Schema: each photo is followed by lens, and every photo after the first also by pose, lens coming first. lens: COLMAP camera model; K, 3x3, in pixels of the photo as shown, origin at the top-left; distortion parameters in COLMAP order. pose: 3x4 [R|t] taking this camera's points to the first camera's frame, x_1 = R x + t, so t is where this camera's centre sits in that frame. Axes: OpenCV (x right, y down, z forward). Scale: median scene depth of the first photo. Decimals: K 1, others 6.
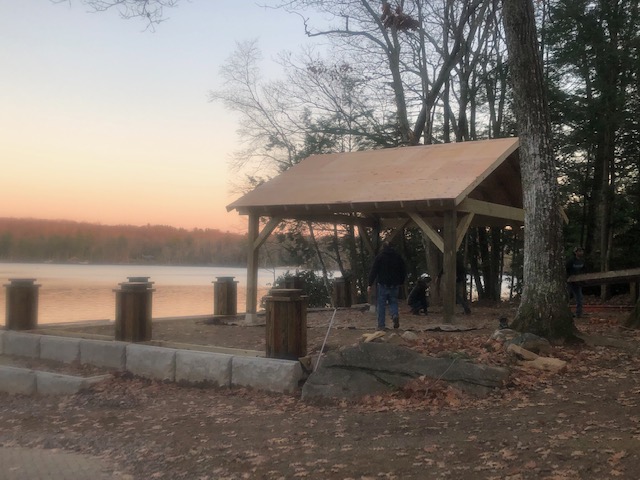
lens RADIAL K [[735.6, 0, 318.7], [0, 735.6, 238.8], [0, 0, 1]] dist [0.060300, -0.021071]
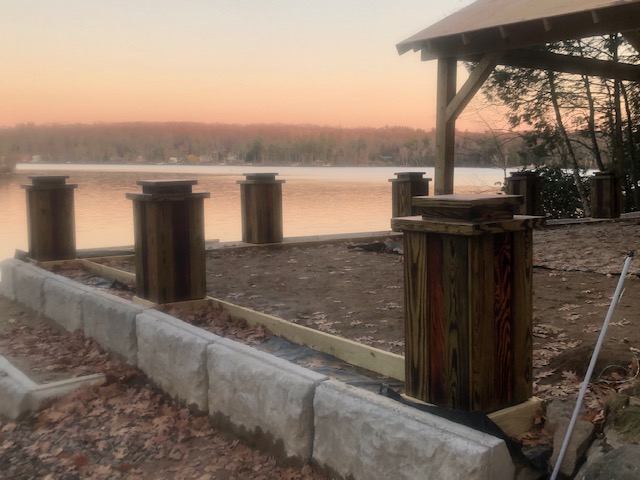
lens RADIAL K [[735.6, 0, 318.7], [0, 735.6, 238.8], [0, 0, 1]] dist [0.060300, -0.021071]
pose [[0.948976, 0.015497, -0.314966, -0.002483], [0.026763, 0.991230, 0.129408, 0.028108], [0.314210, -0.131235, 0.940239, 0.426237]]
